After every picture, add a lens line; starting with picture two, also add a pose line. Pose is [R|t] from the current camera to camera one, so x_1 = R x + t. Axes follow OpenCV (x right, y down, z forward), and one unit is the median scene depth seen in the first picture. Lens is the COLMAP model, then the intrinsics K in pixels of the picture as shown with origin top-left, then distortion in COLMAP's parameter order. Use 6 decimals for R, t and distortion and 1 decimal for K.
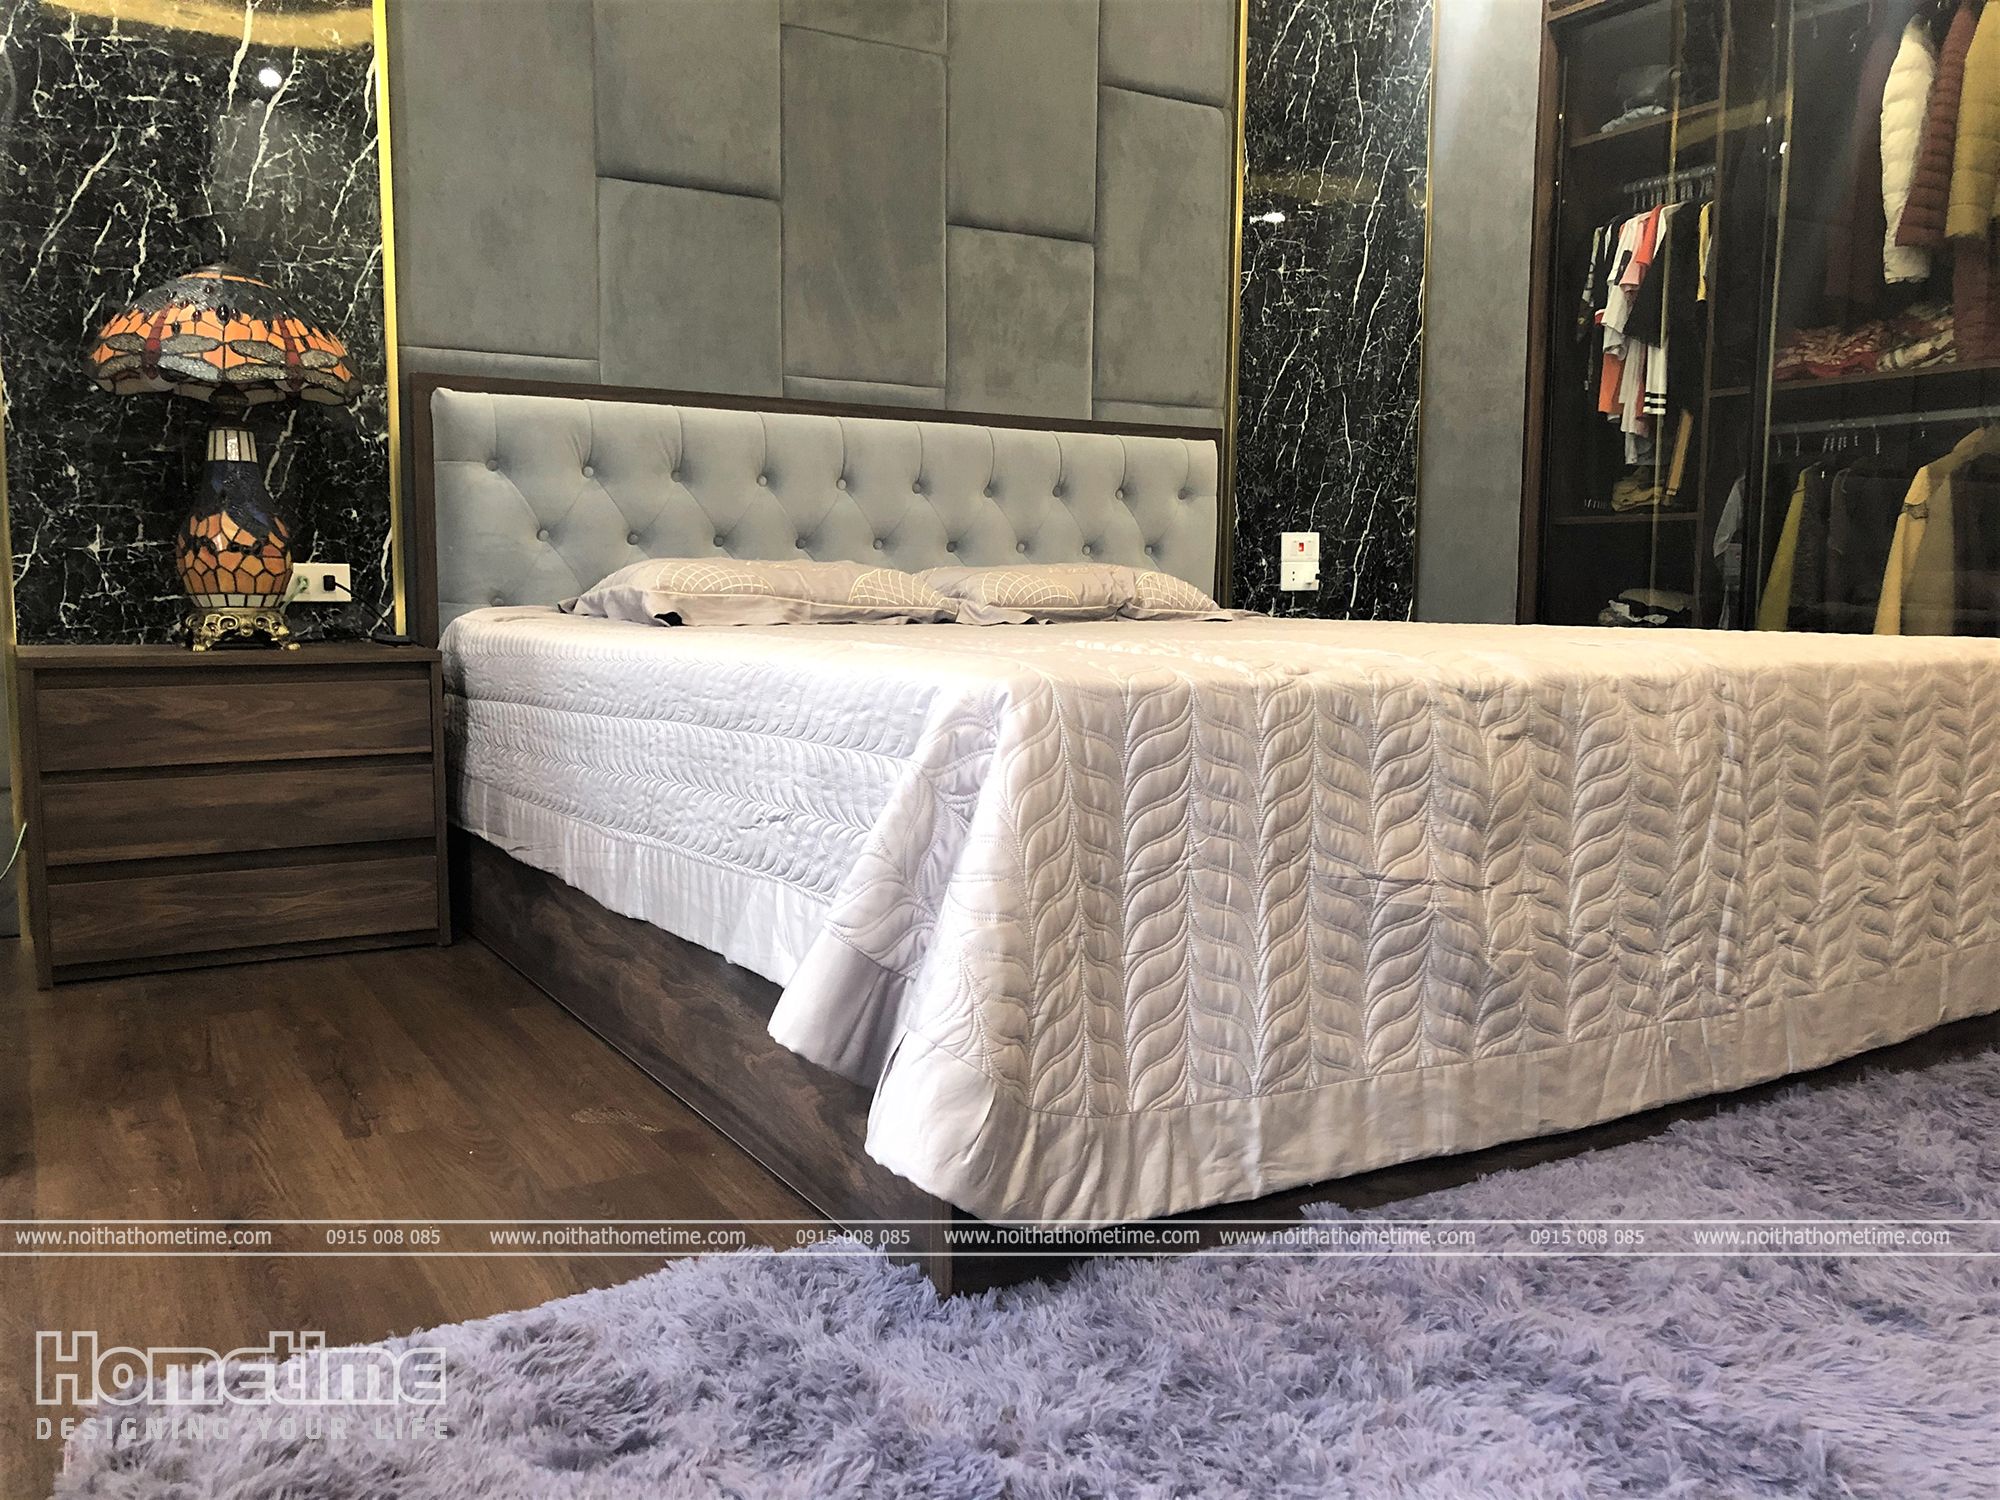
lens RADIAL K [[1641.7, 0, 998.5], [0, 1641.7, 748.3], [0, 0, 1]] dist [0.036560, -0.043384]
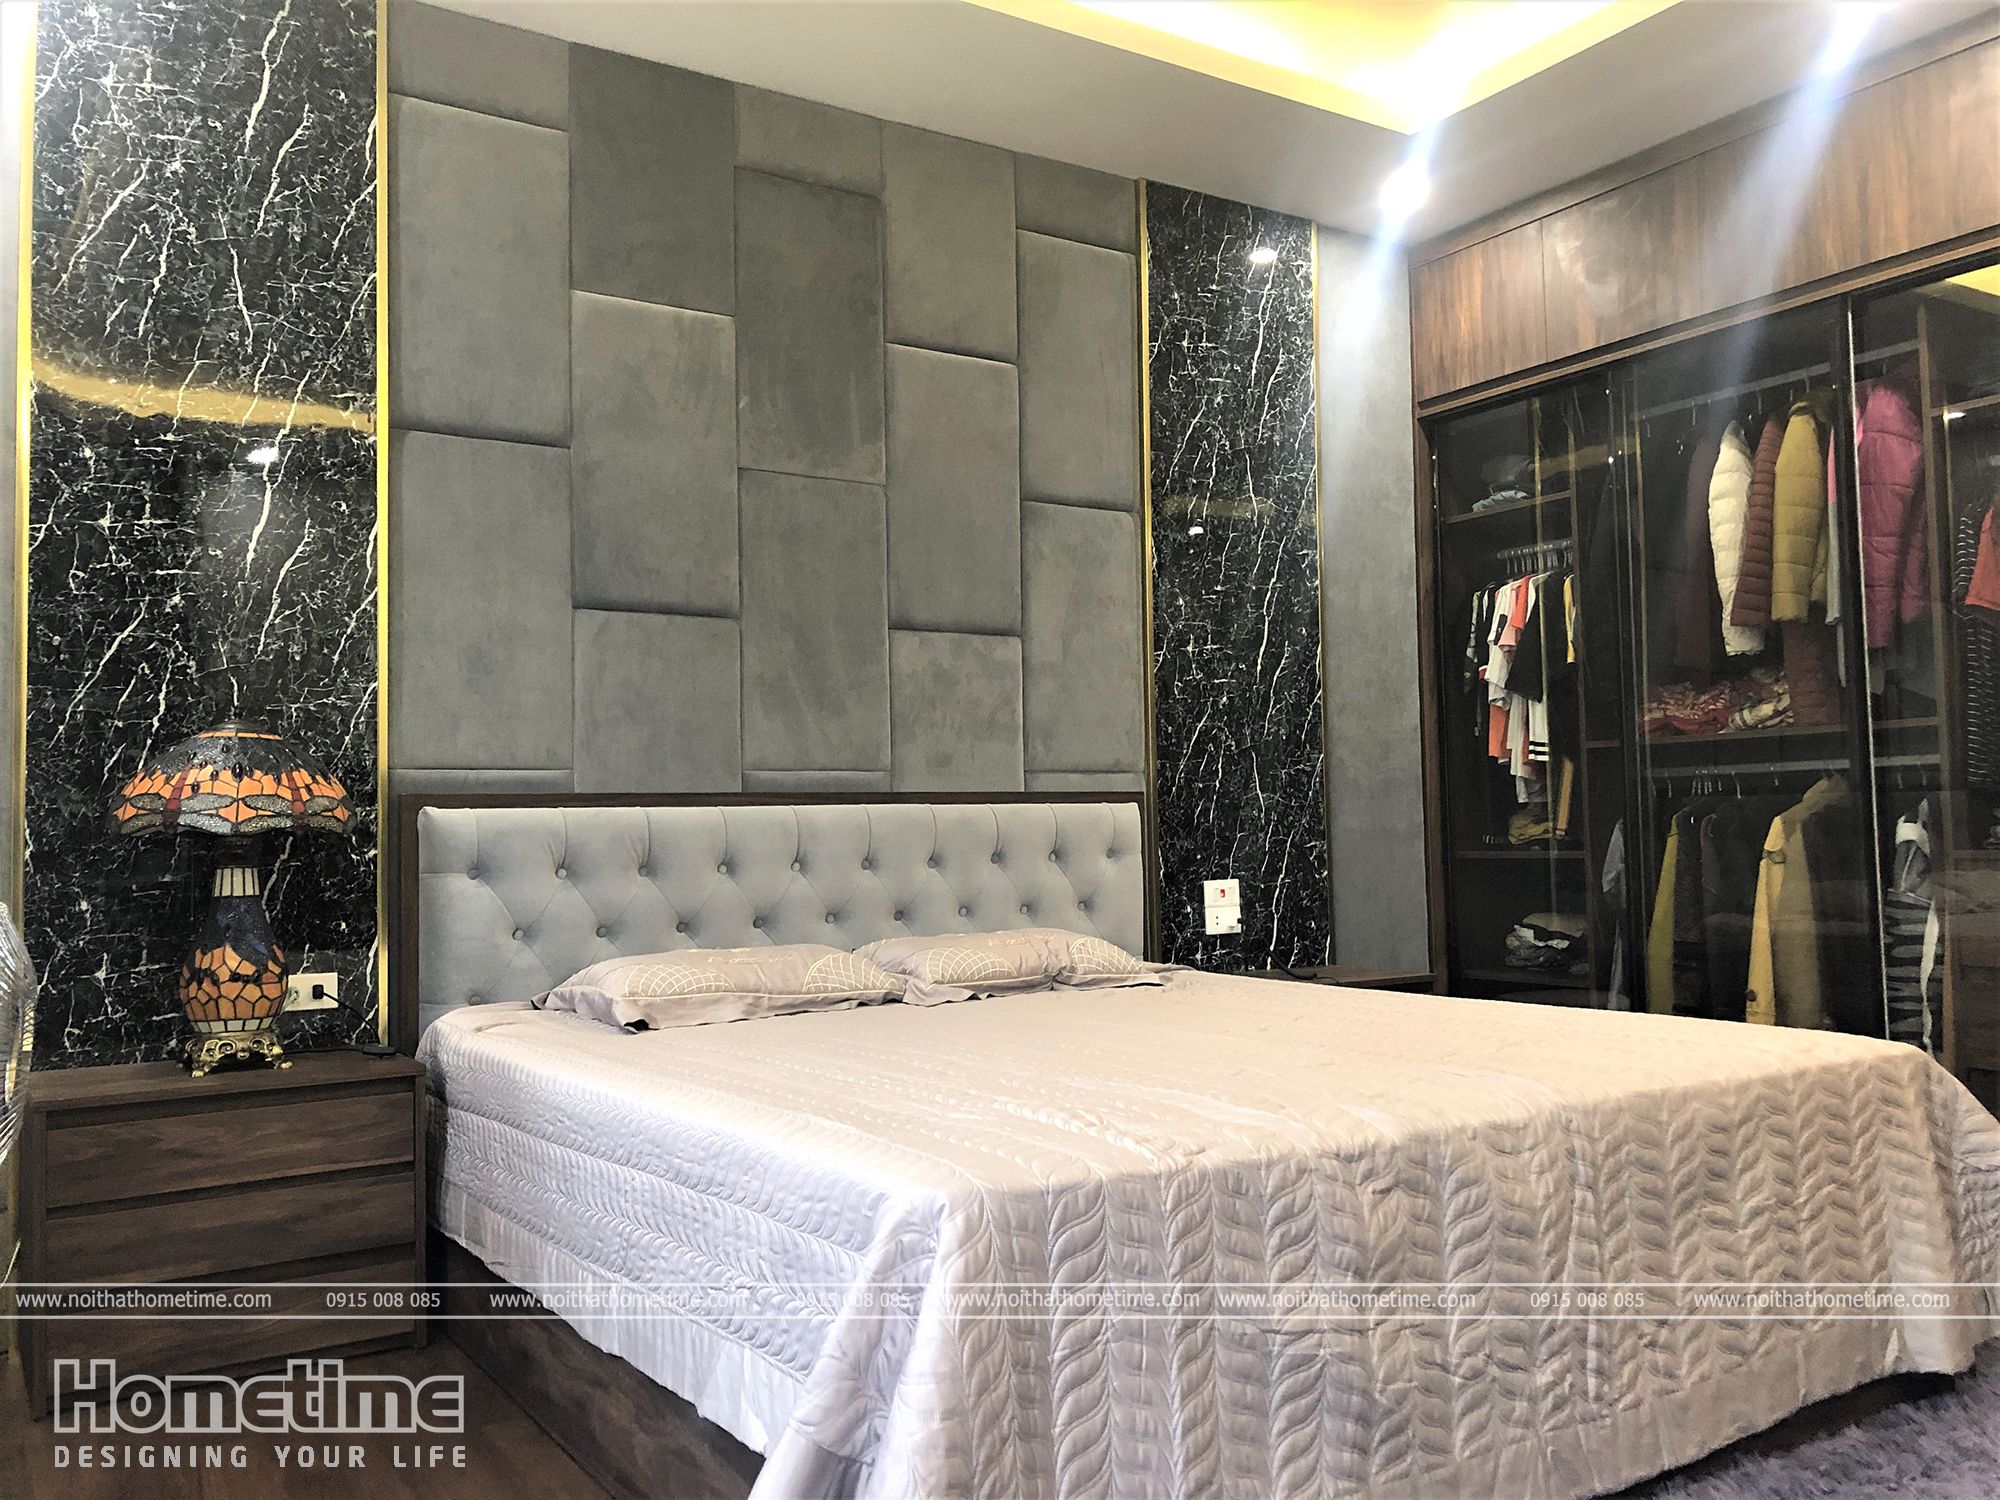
lens RADIAL K [[1641.7, 0, 1004.9], [0, 1641.7, 737.3], [0, 0, 1]] dist [0.036560, -0.043384]
pose [[0.999052, -0.024096, 0.036246, 0.007085], [0.029472, 0.987319, -0.155988, -0.091611], [-0.032028, 0.156908, 0.987094, -0.111477]]
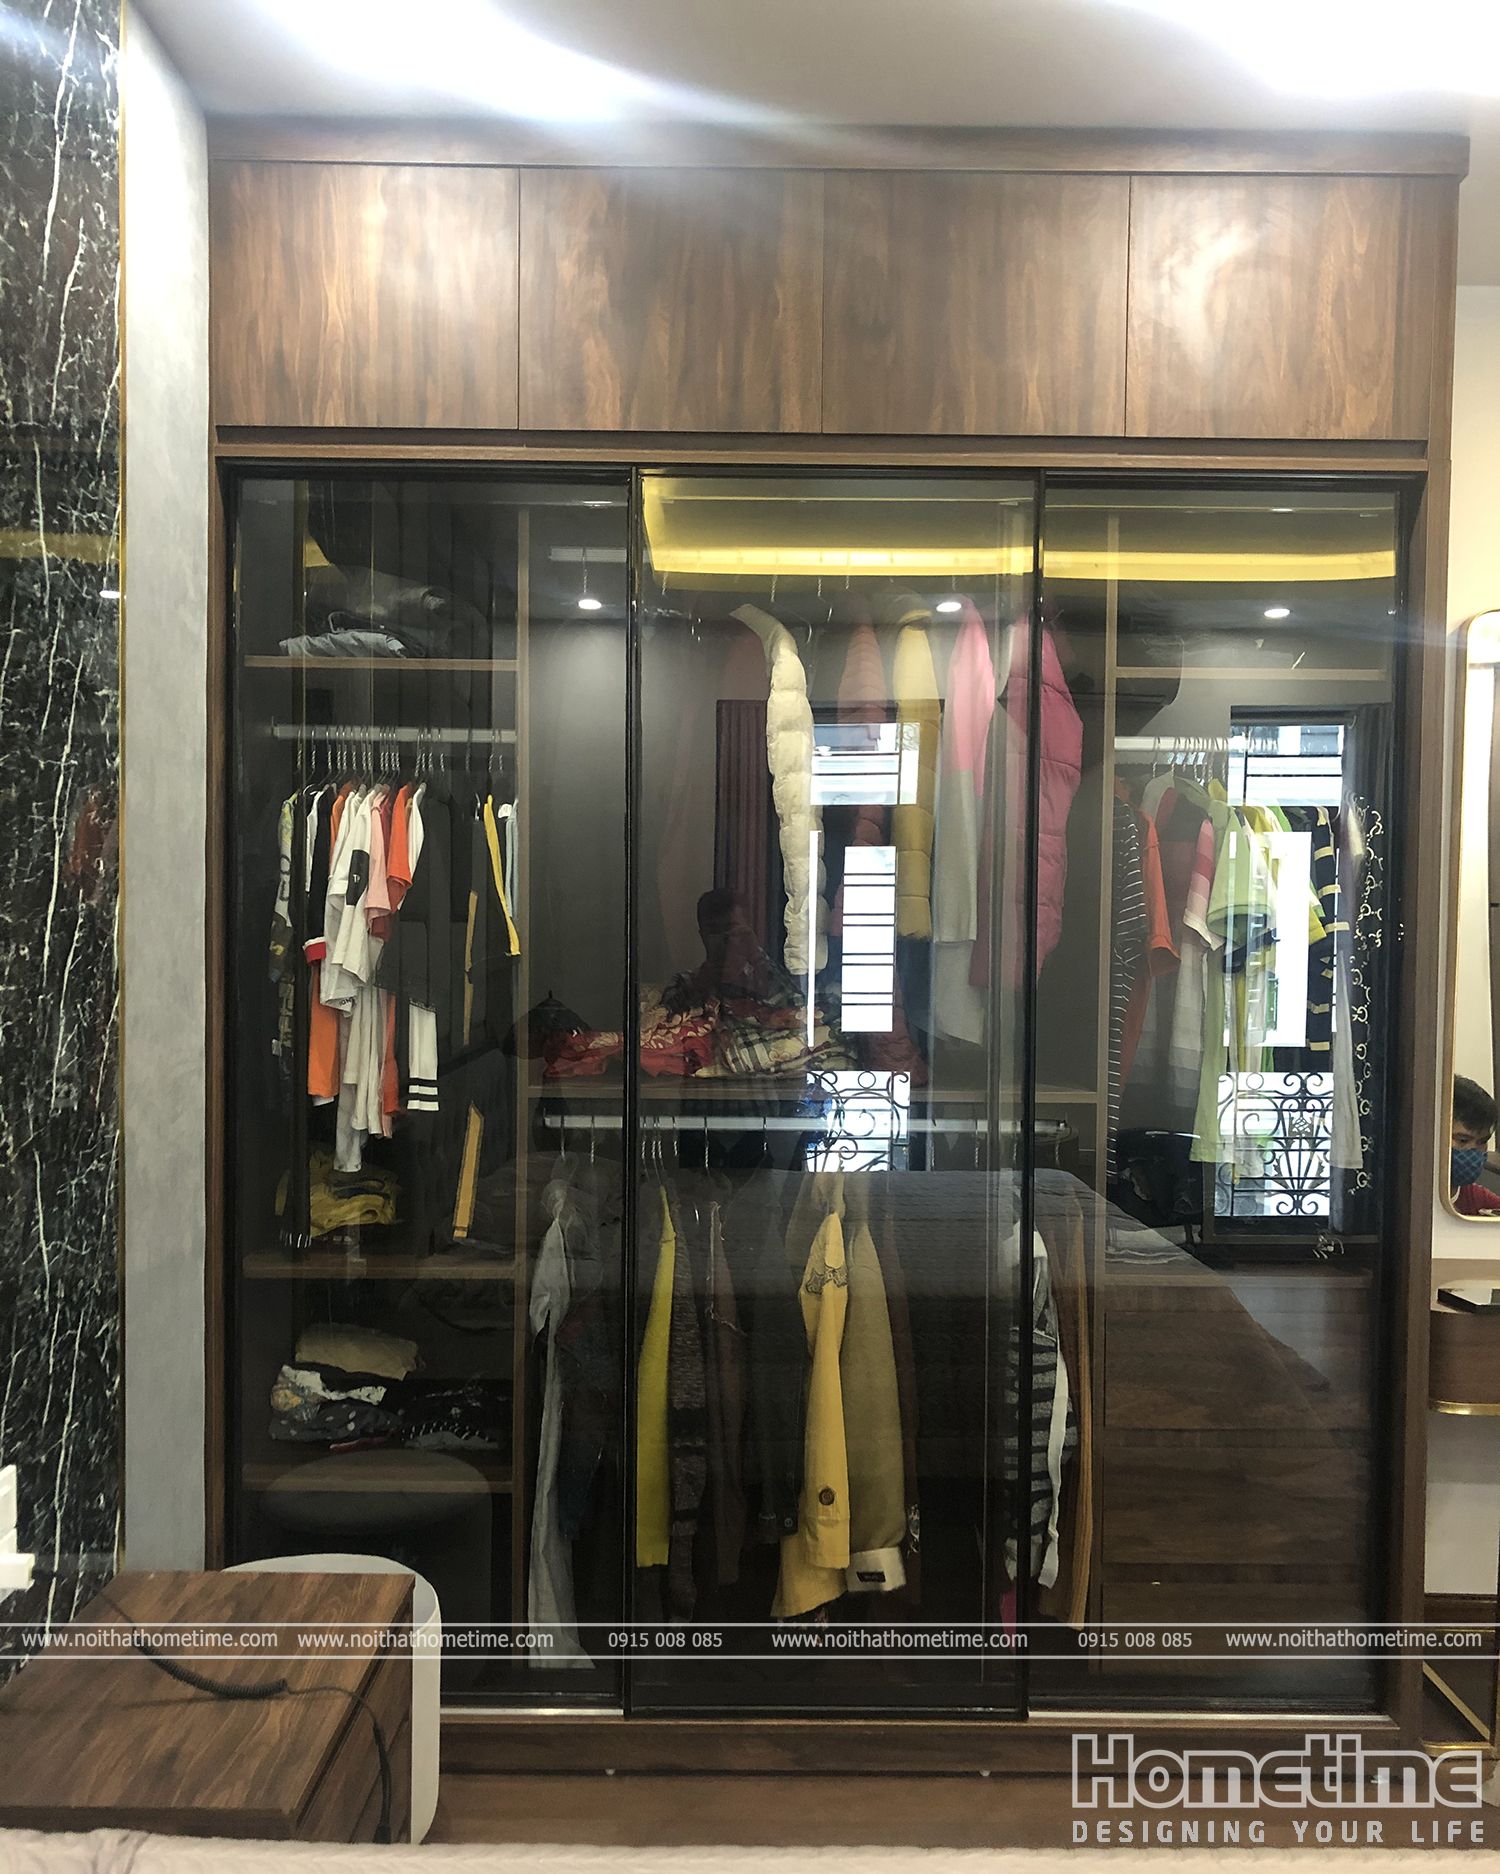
lens RADIAL K [[1652.5, 0, 759.1], [0, 1652.5, 984.9], [0, 0, 1]] dist [0.042166, 0.002469]
pose [[0.521447, -0.020138, 0.853046, -0.130762], [0.078514, 0.996613, -0.024466, -0.357599], [-0.849664, 0.079734, 0.521262, 0.872659]]
